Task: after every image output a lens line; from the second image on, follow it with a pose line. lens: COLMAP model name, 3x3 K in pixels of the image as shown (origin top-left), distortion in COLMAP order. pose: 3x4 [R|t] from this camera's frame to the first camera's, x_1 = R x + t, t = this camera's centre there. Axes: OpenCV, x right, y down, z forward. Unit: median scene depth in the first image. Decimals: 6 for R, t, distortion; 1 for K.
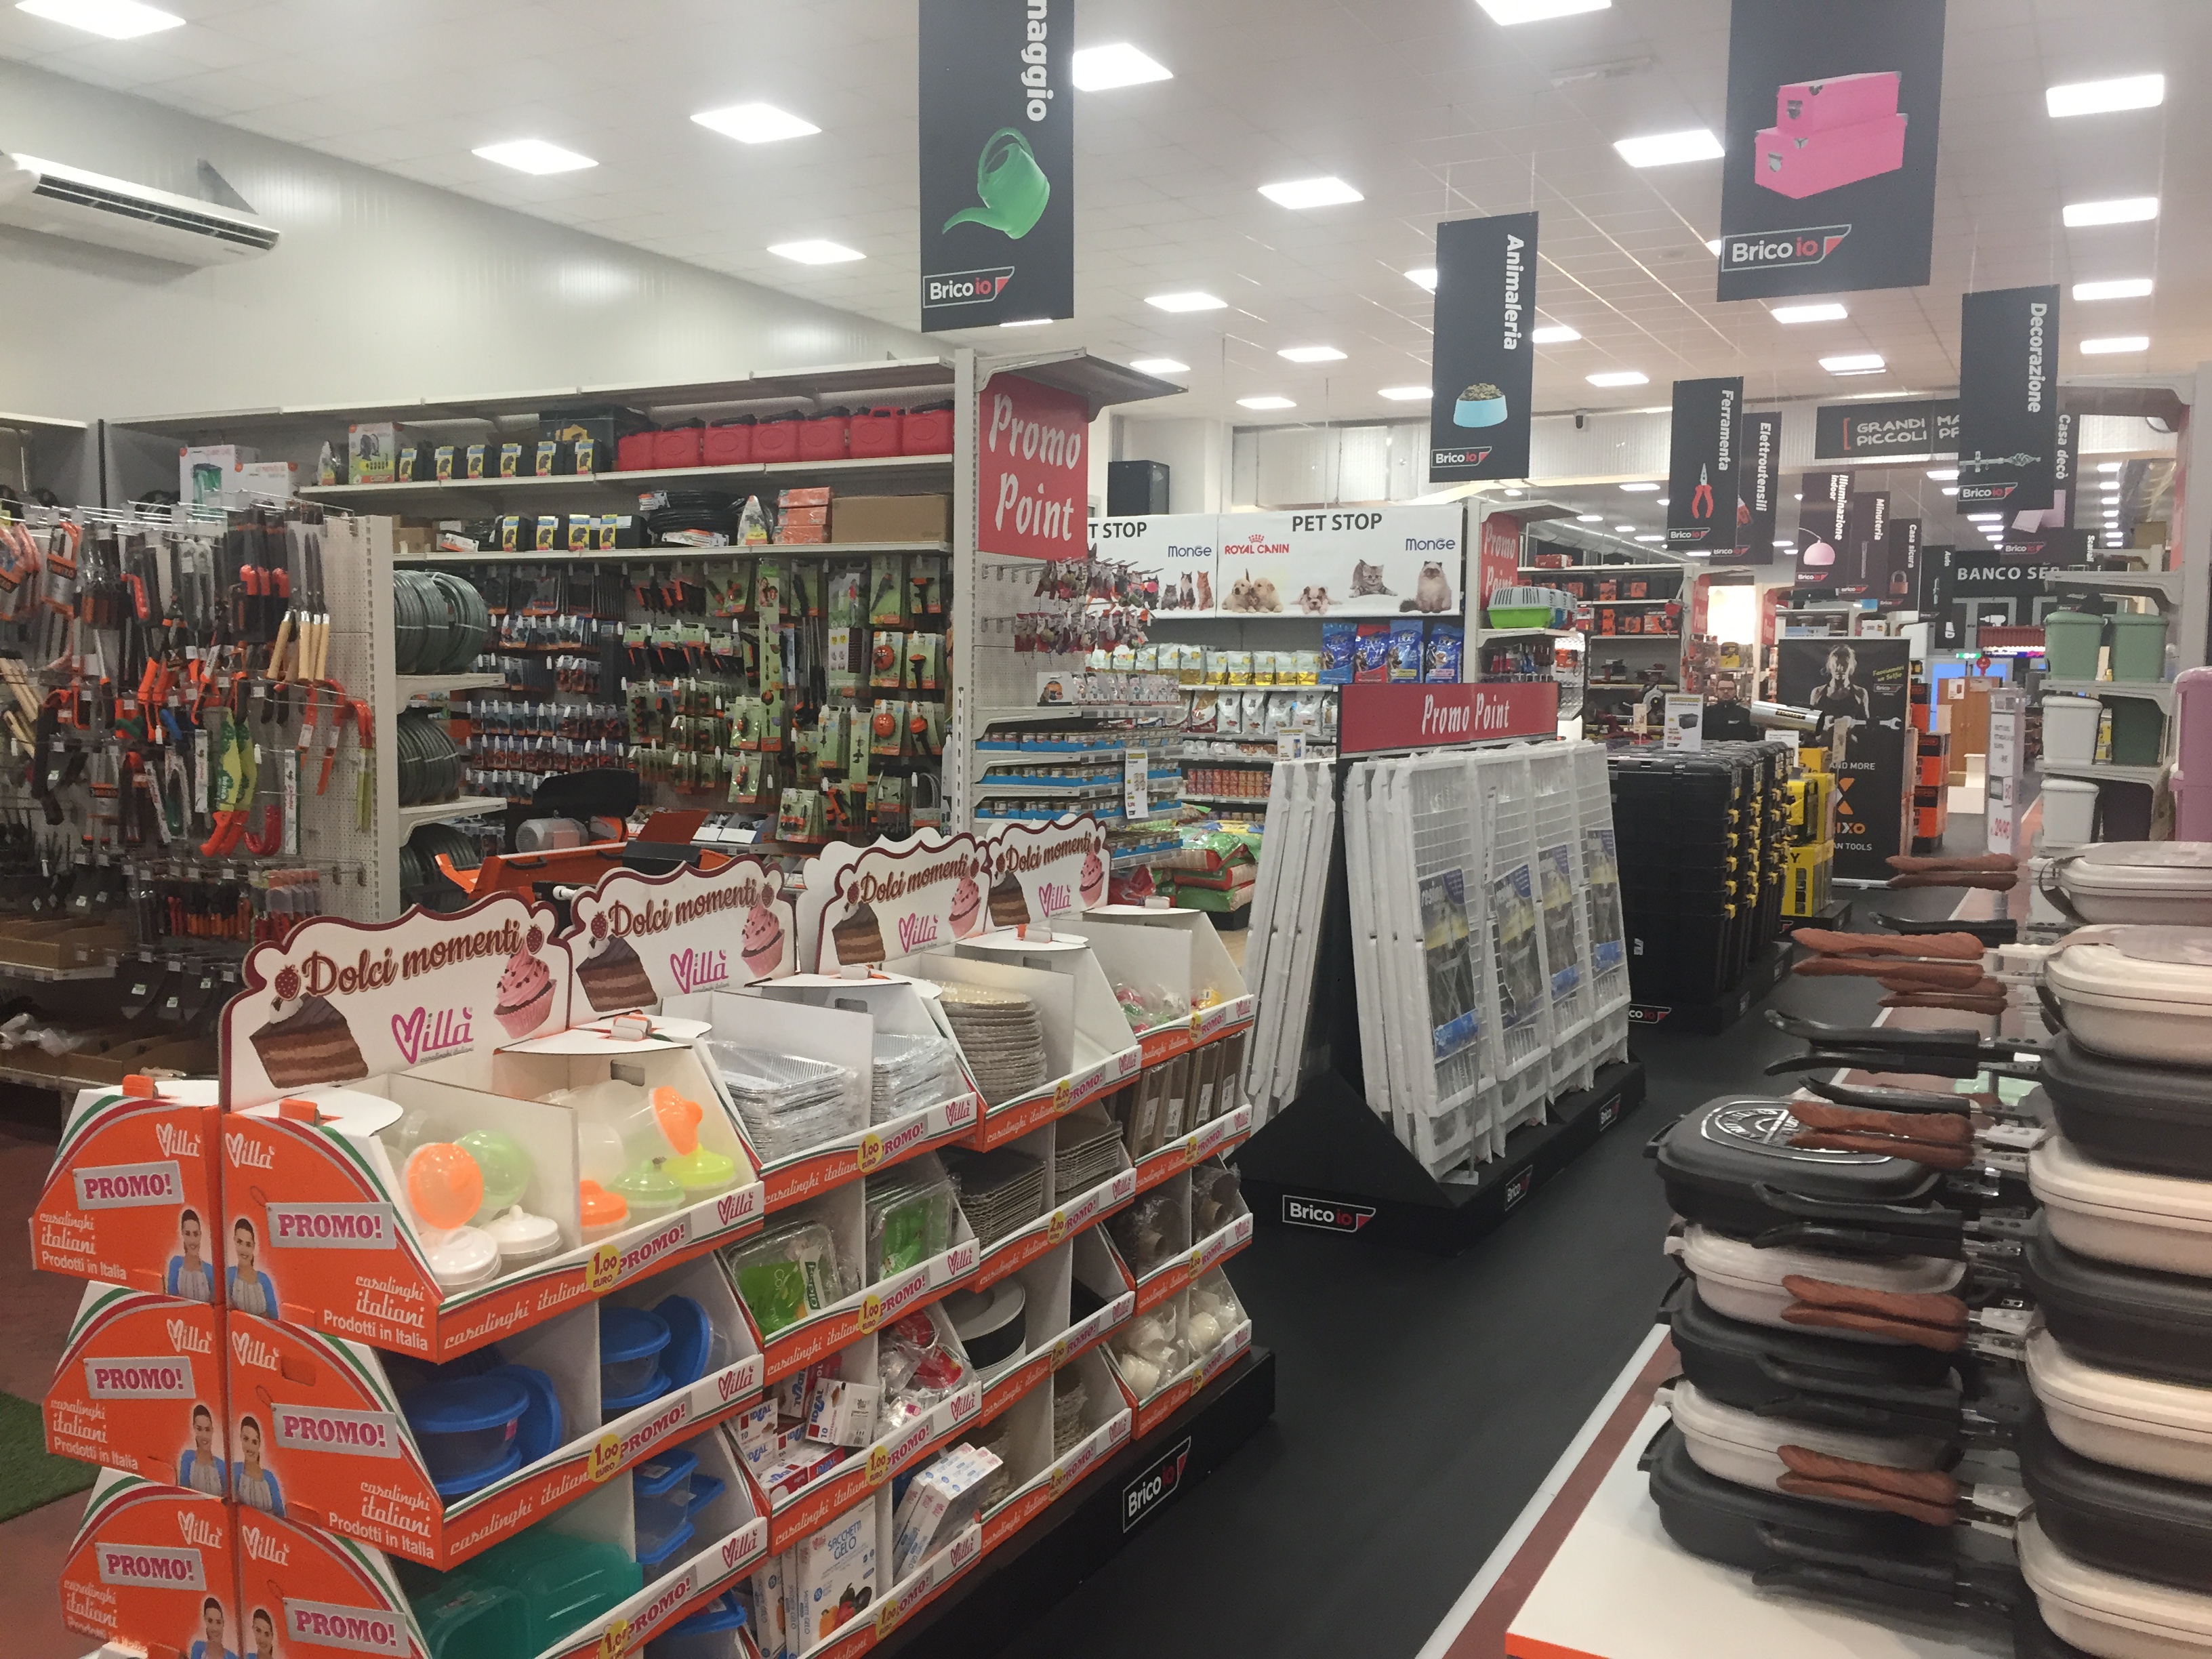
lens RADIAL K [[1910.7, 0, 1106.0], [0, 1910.7, 829.5], [0, 0, 1]] dist [0.054217, -0.008032]
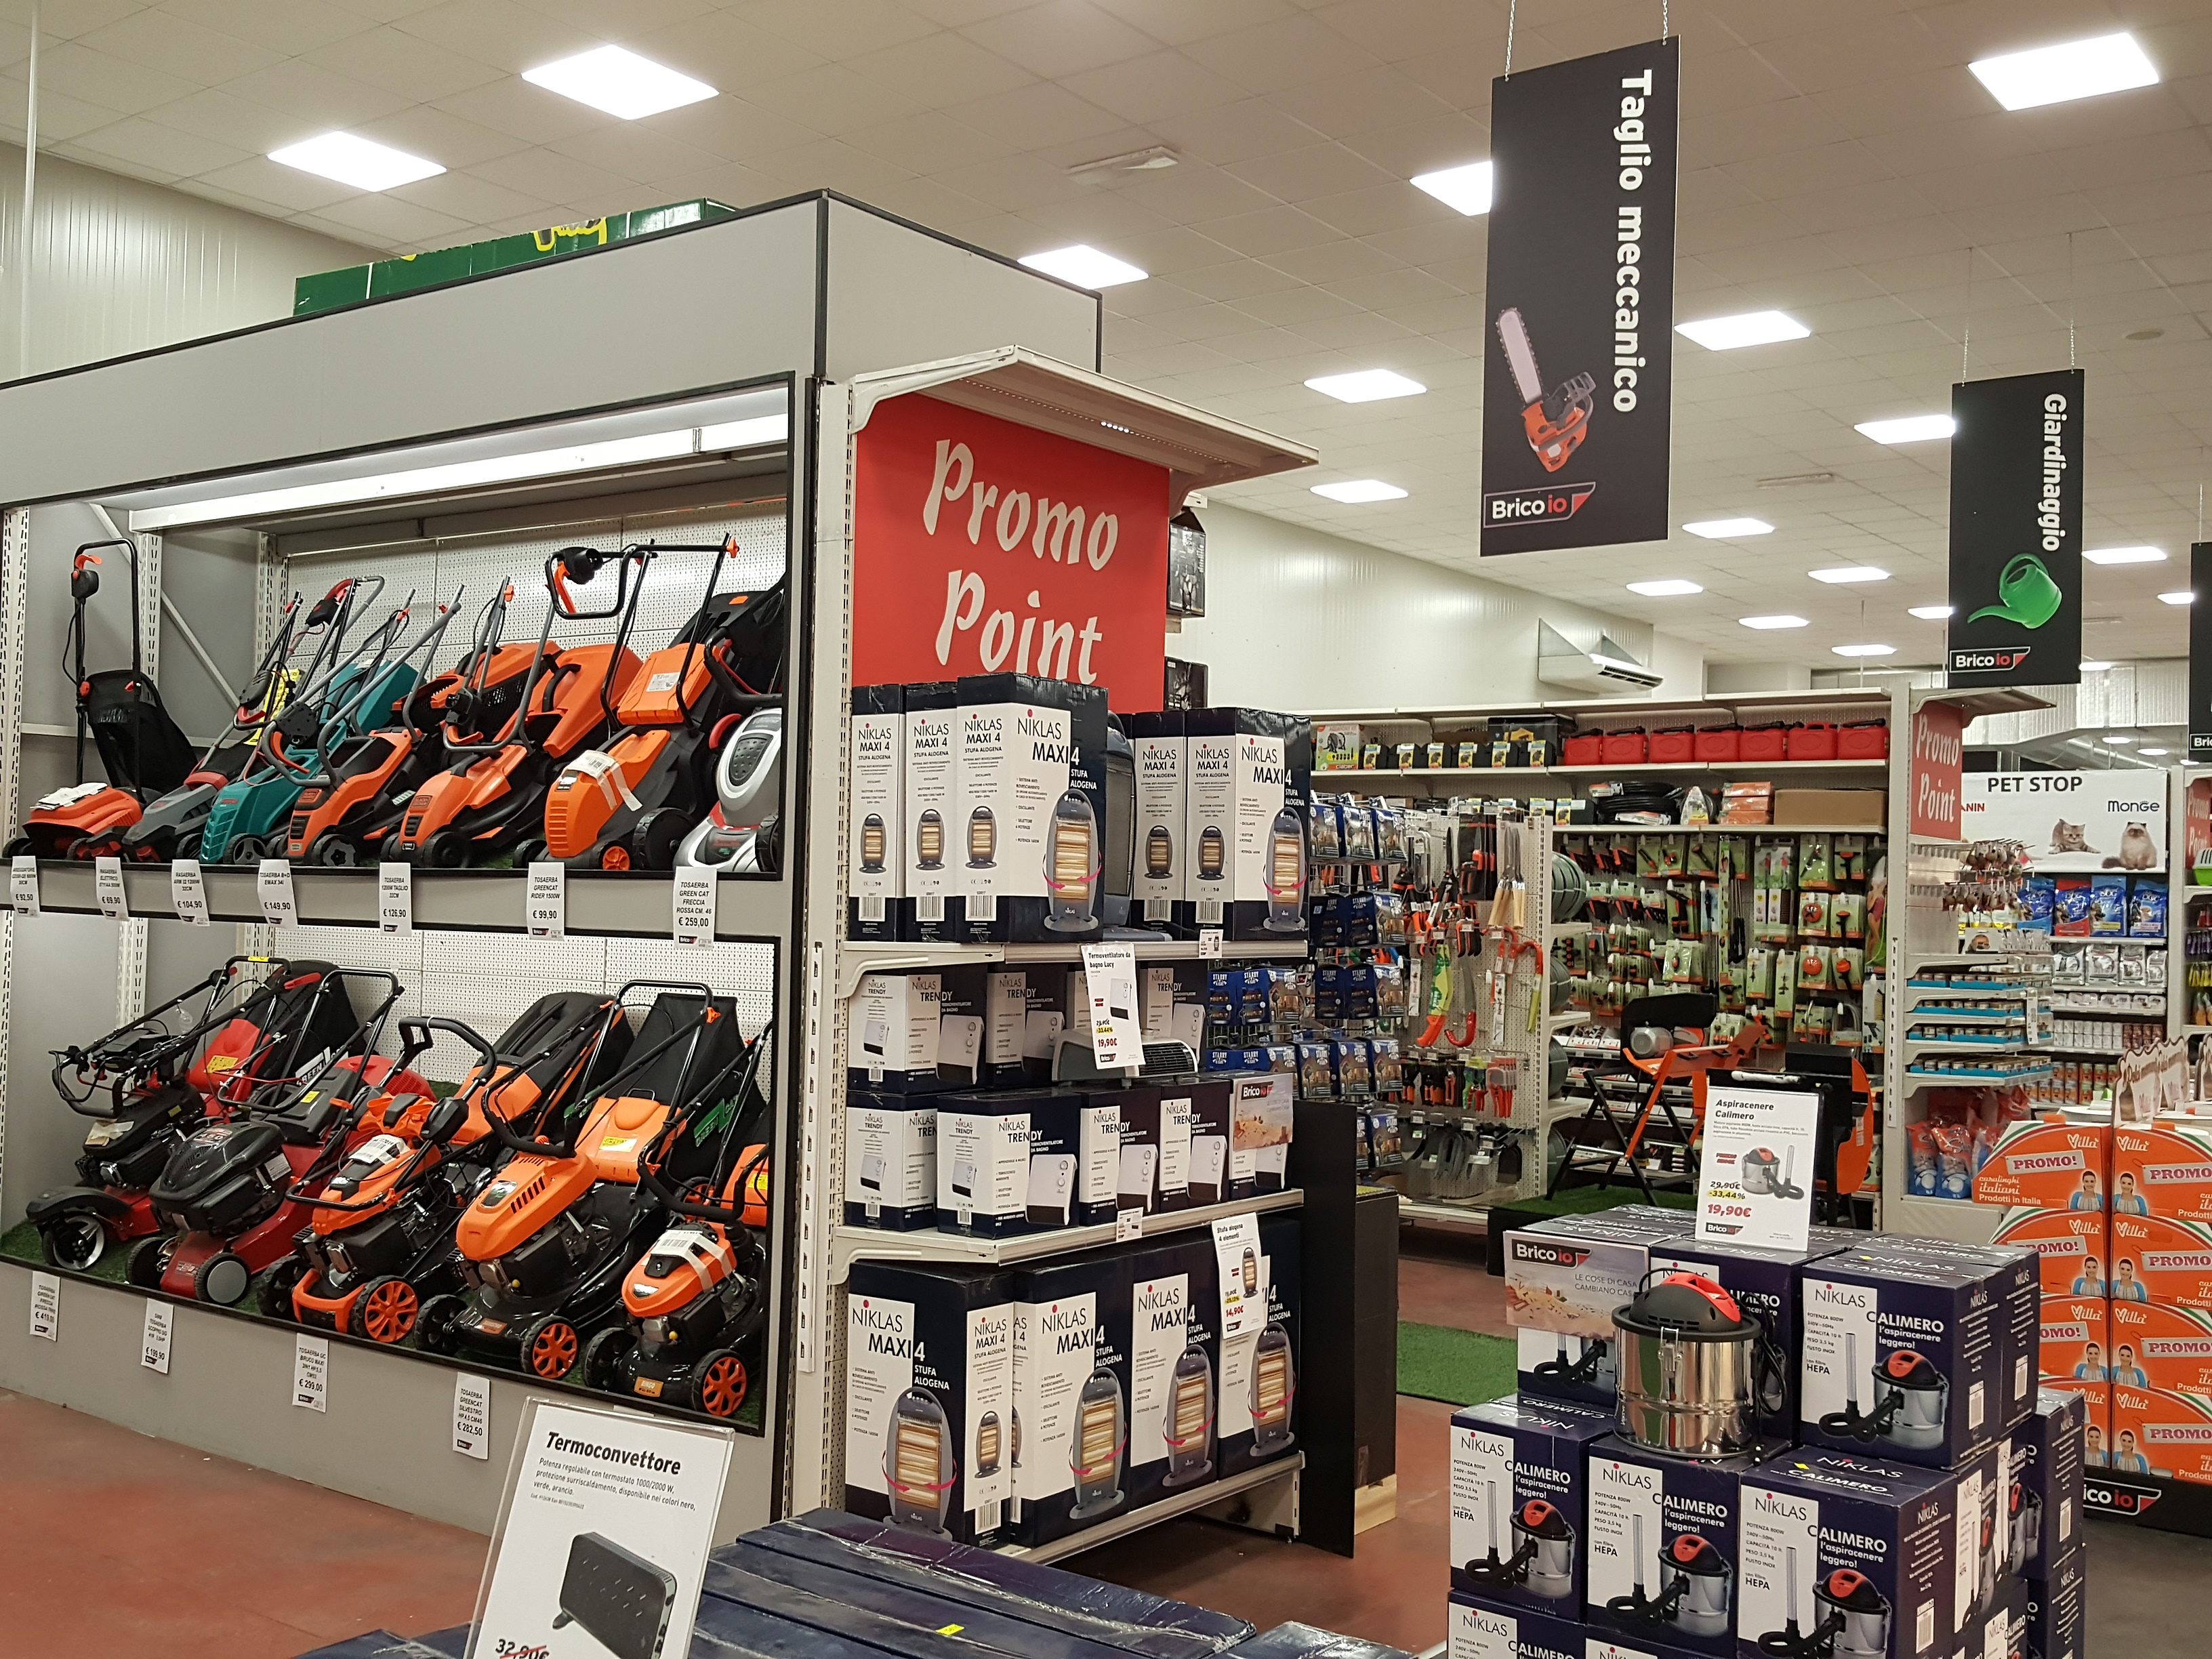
lens RADIAL K [[2145.2, 0, 1106.0], [0, 2145.2, 829.5], [0, 0, 1]] dist [0.175367, -0.396145]
pose [[0.985640, 0.010294, -0.168548, -0.330305], [-0.029633, 0.993195, -0.112630, 0.032442], [0.166241, 0.116007, 0.979238, -0.505080]]
